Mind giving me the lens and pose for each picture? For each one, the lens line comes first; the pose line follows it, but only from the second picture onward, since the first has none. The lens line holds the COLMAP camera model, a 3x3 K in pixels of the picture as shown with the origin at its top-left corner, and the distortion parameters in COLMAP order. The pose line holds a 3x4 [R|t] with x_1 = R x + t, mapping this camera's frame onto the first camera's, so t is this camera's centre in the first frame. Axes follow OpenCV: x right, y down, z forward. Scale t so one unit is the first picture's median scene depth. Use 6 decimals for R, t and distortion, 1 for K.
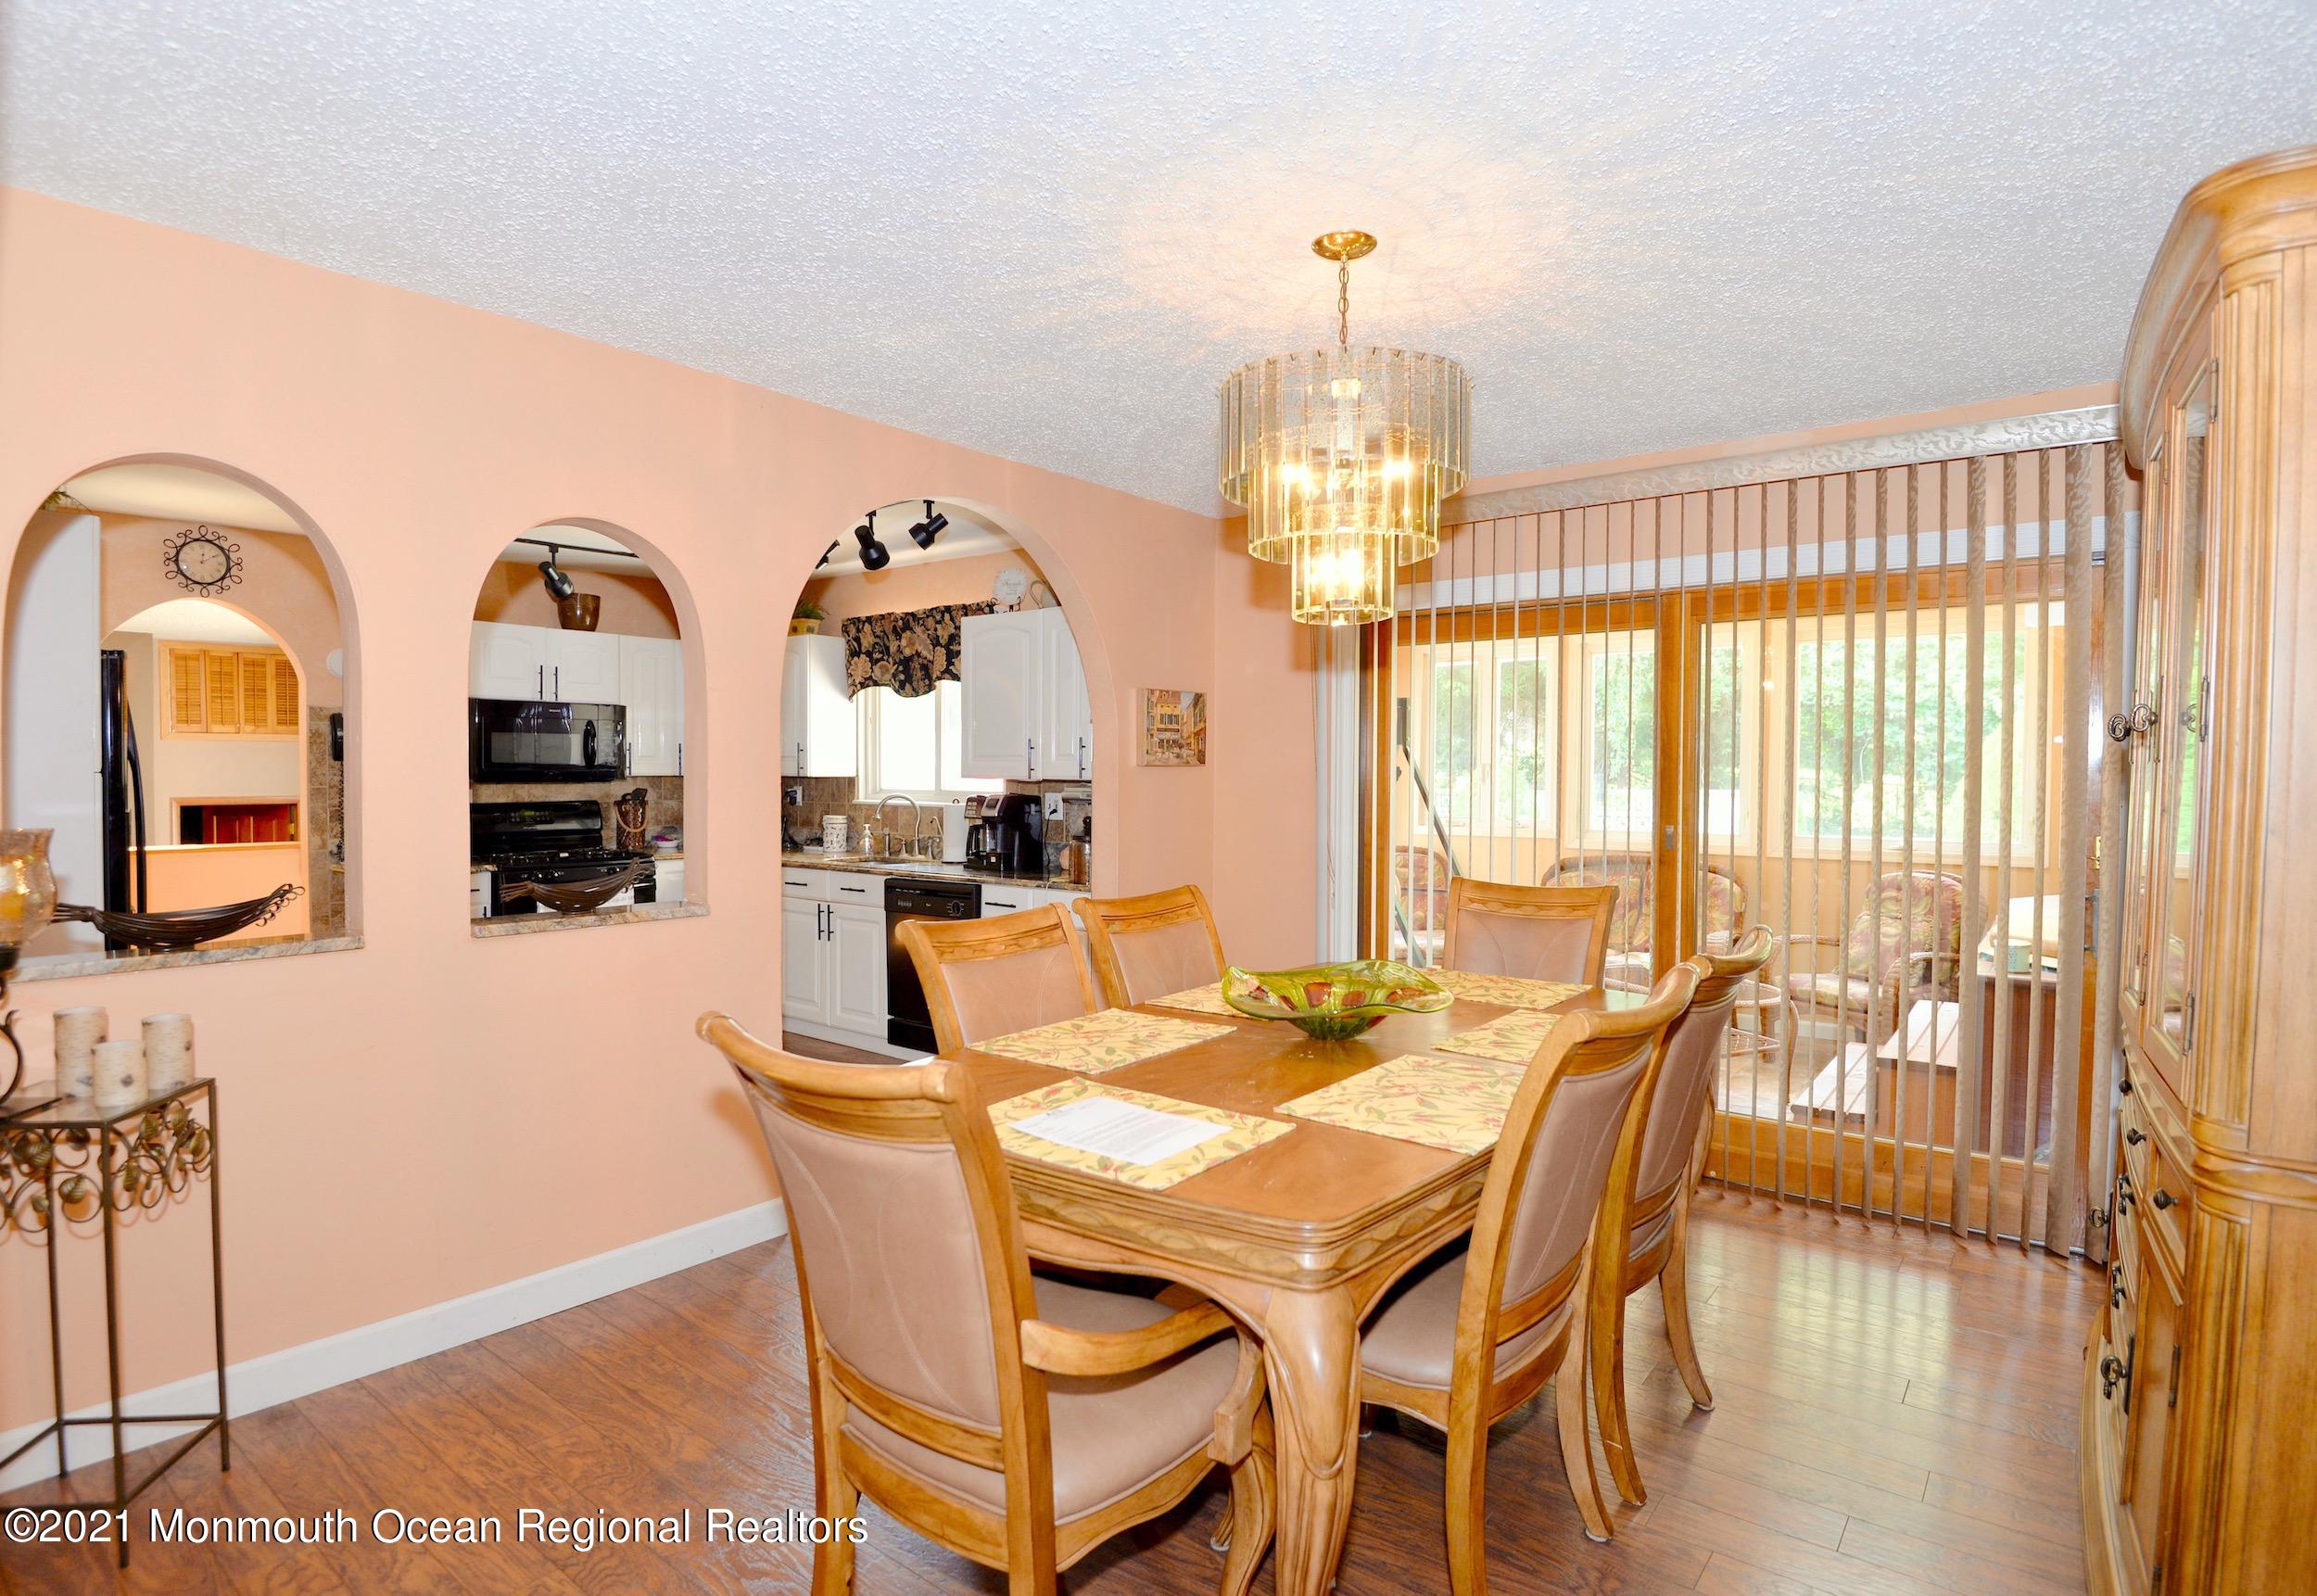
lens RADIAL K [[1207.1, 0, 1151.9], [0, 1207.1, 809.6], [0, 0, 1]] dist [-0.019828, -0.000166]
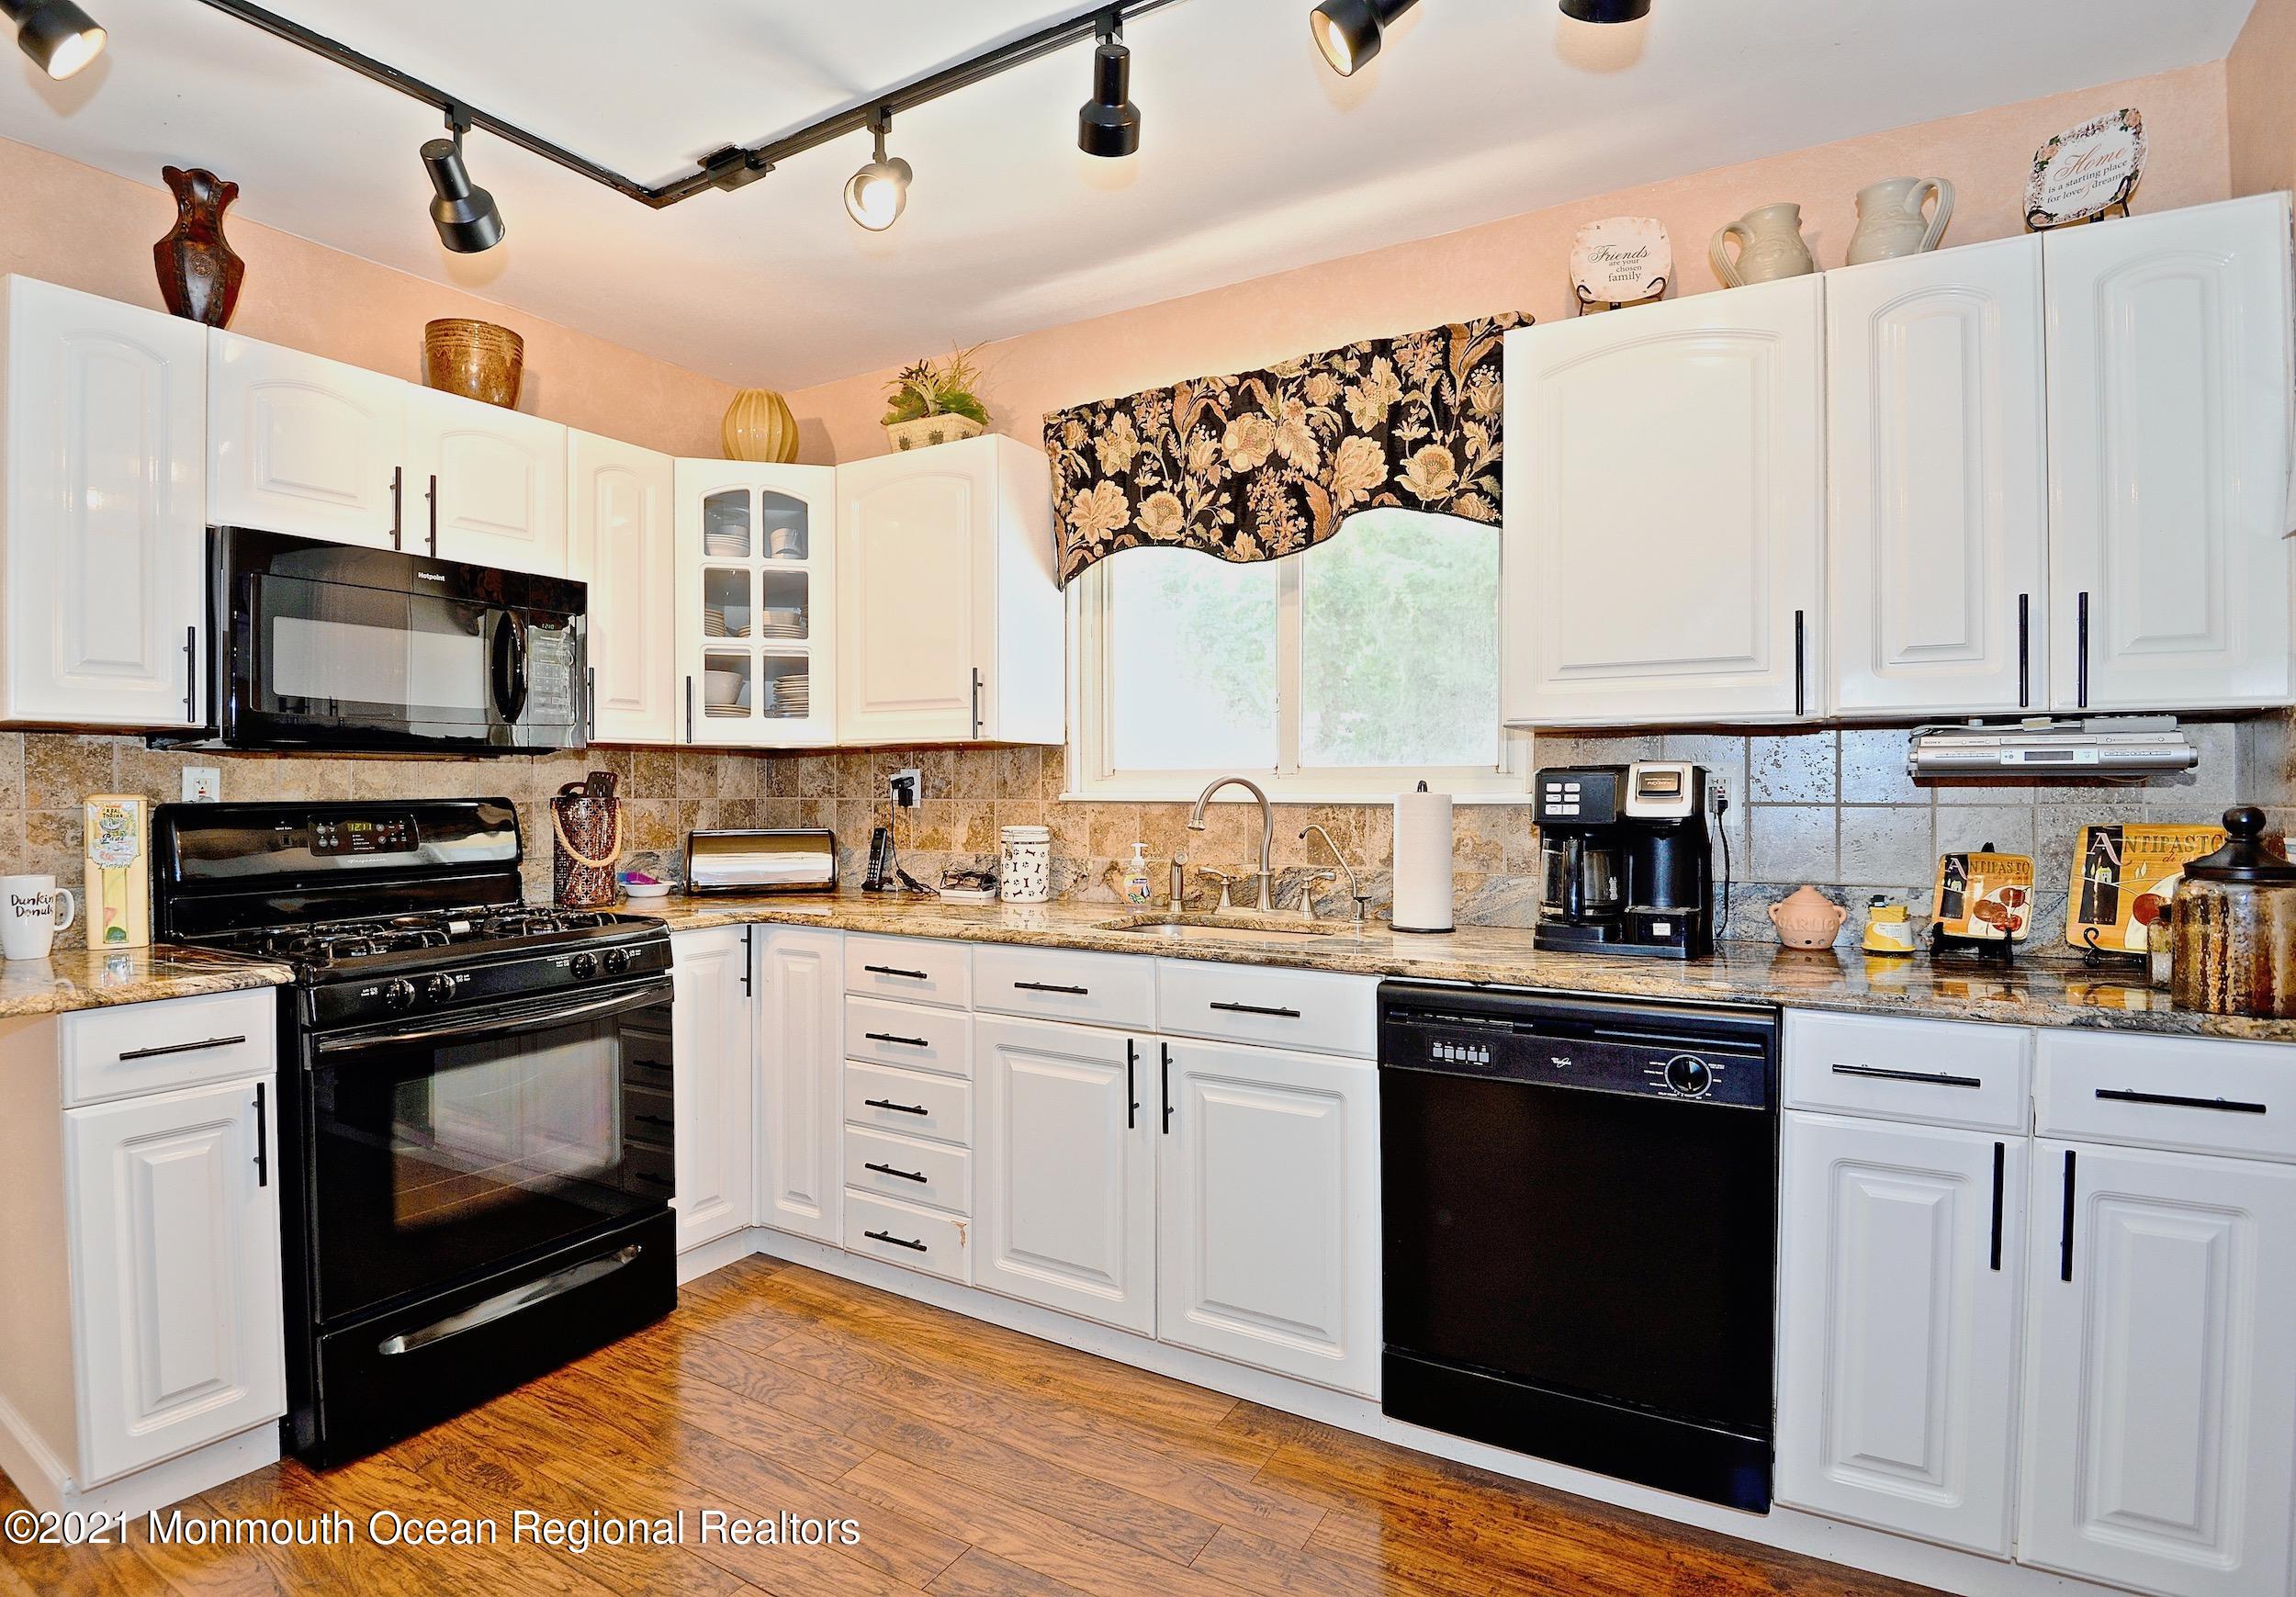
lens RADIAL K [[1234.4, 0, 1070.2], [0, 1234.4, 803.3], [0, 0, 1]] dist [-0.016272, -0.002711]
pose [[0.995190, -0.007843, 0.097646, -0.310198], [0.009840, 0.999752, -0.019982, 0.006066], [-0.097465, 0.020847, 0.995021, 0.542107]]
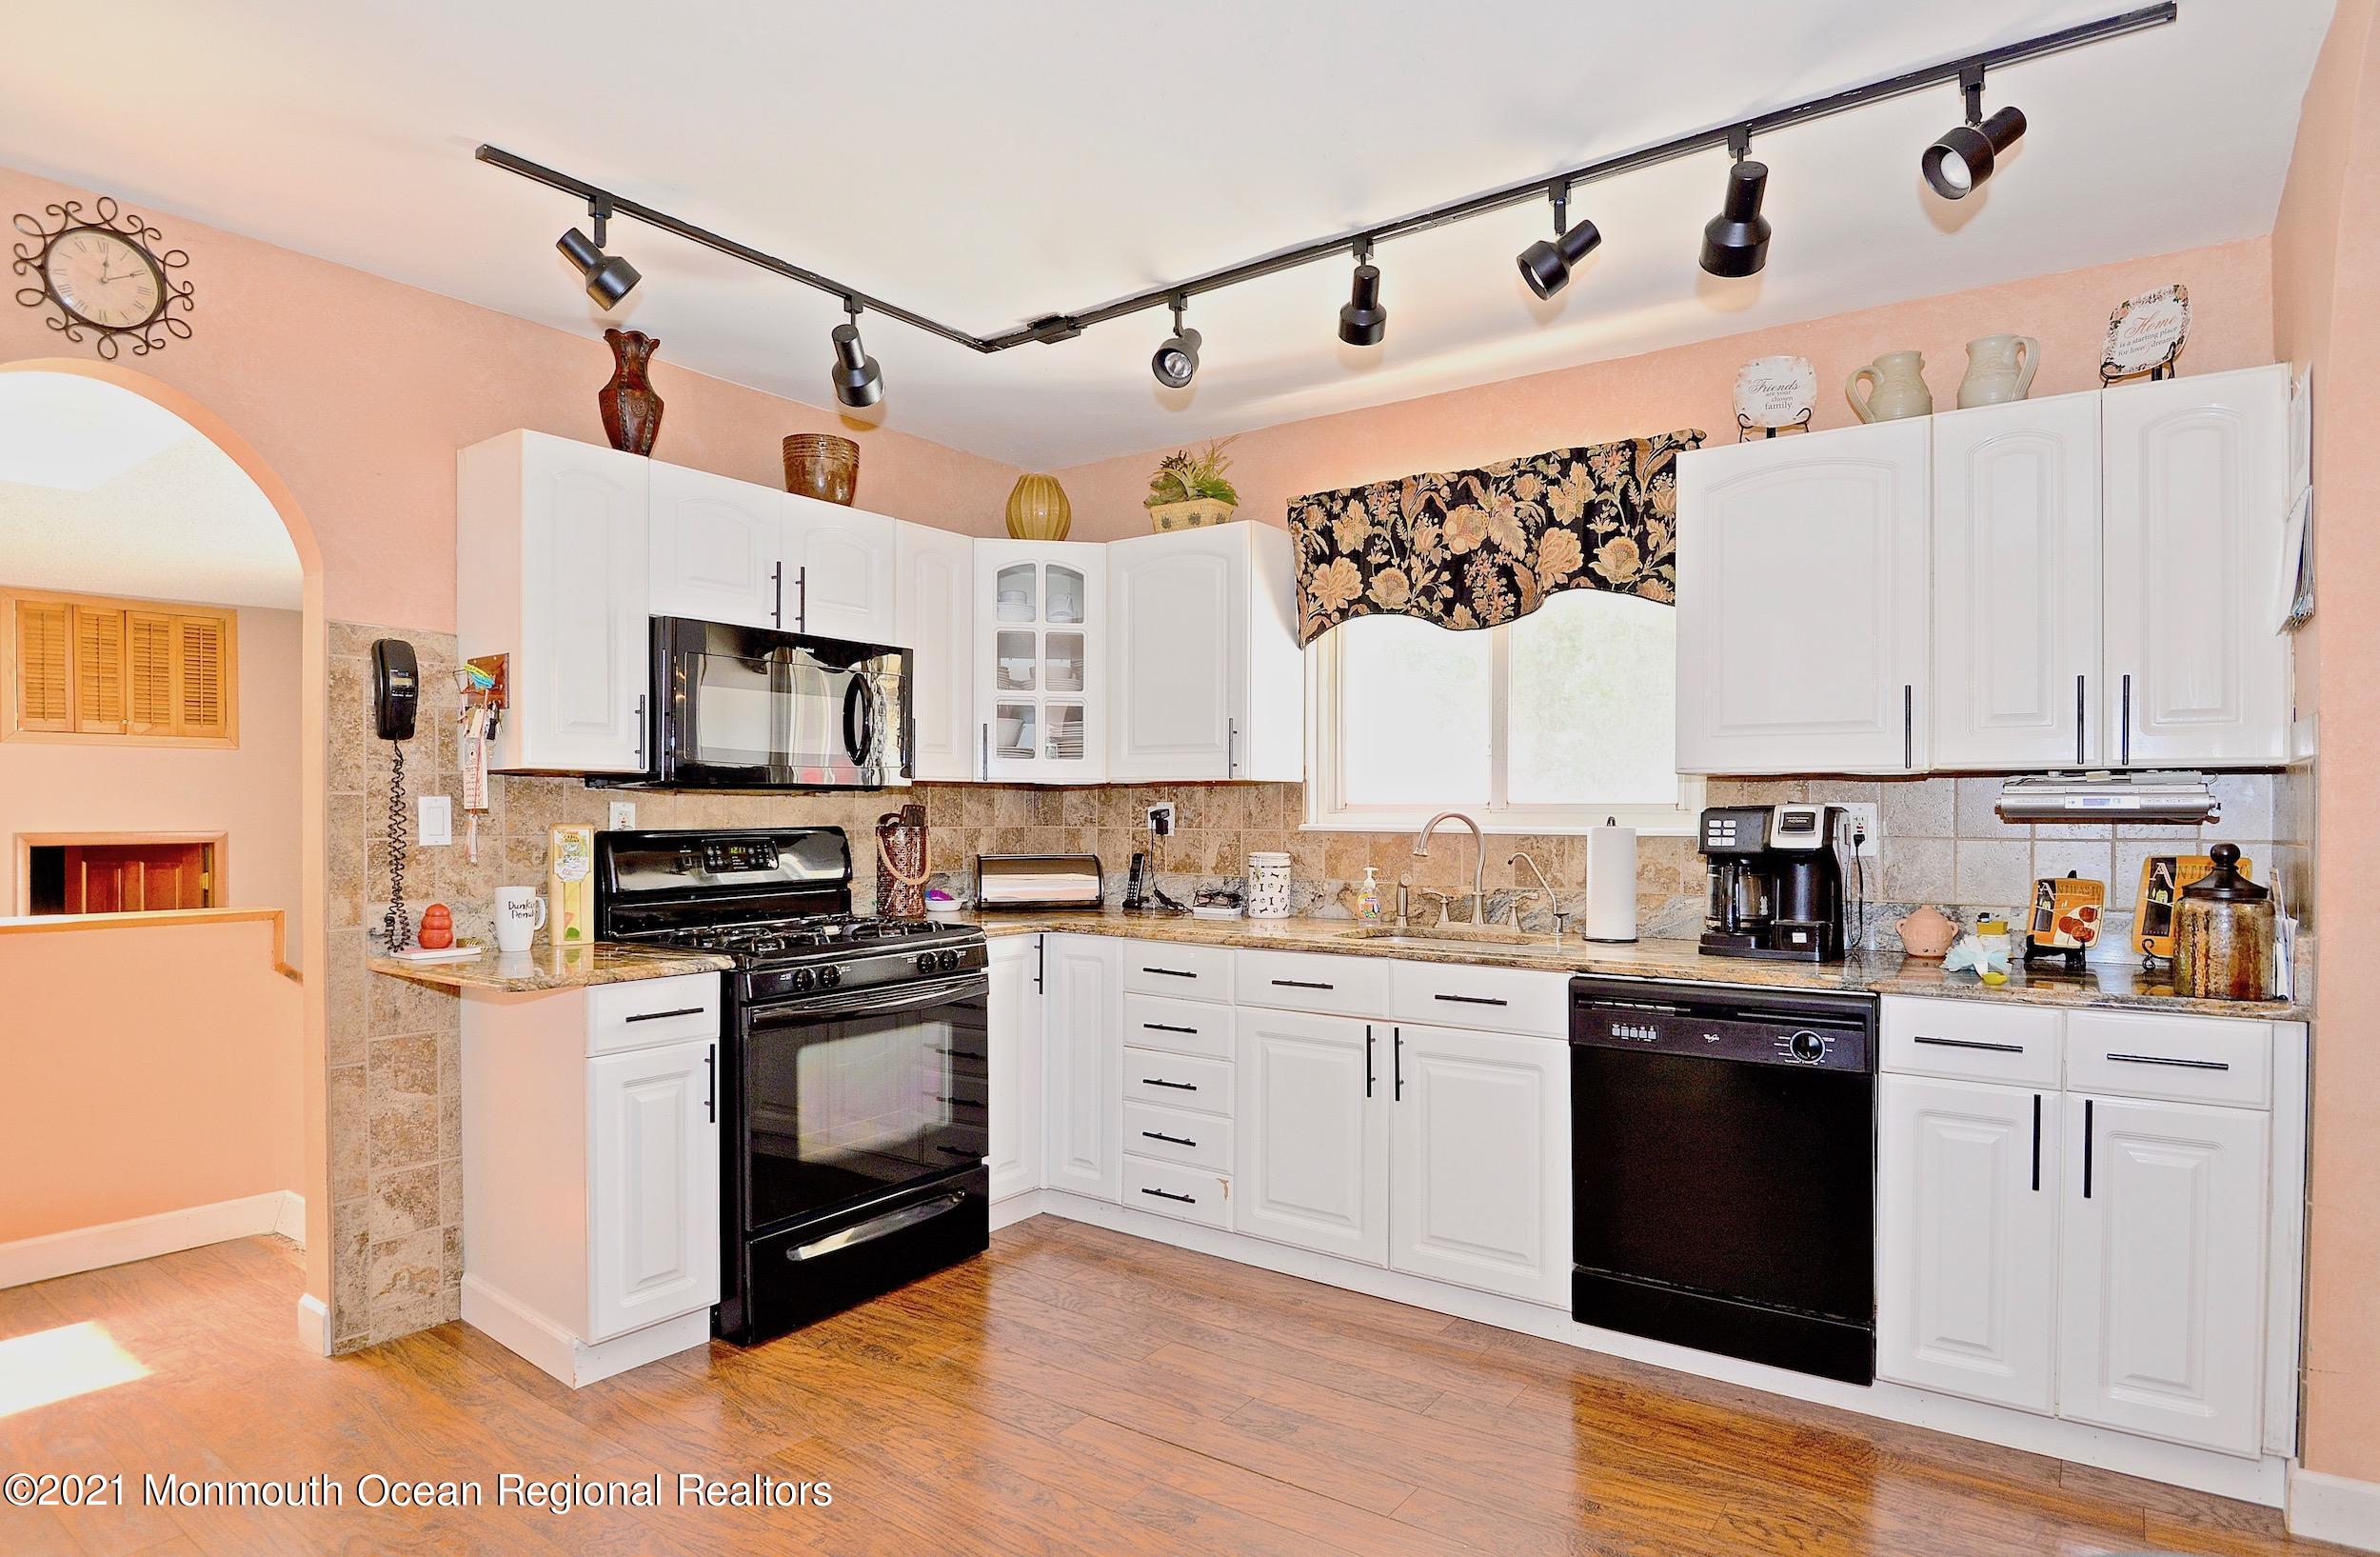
lens RADIAL K [[1322.8, 0, 1189.2], [0, 1322.8, 820.9], [0, 0, 1]] dist [-0.007242, -0.003435]
pose [[0.999088, -0.003216, 0.042586, -0.345115], [0.004294, 0.999672, -0.025248, 0.005896], [-0.042491, 0.025408, 0.998774, 0.416288]]
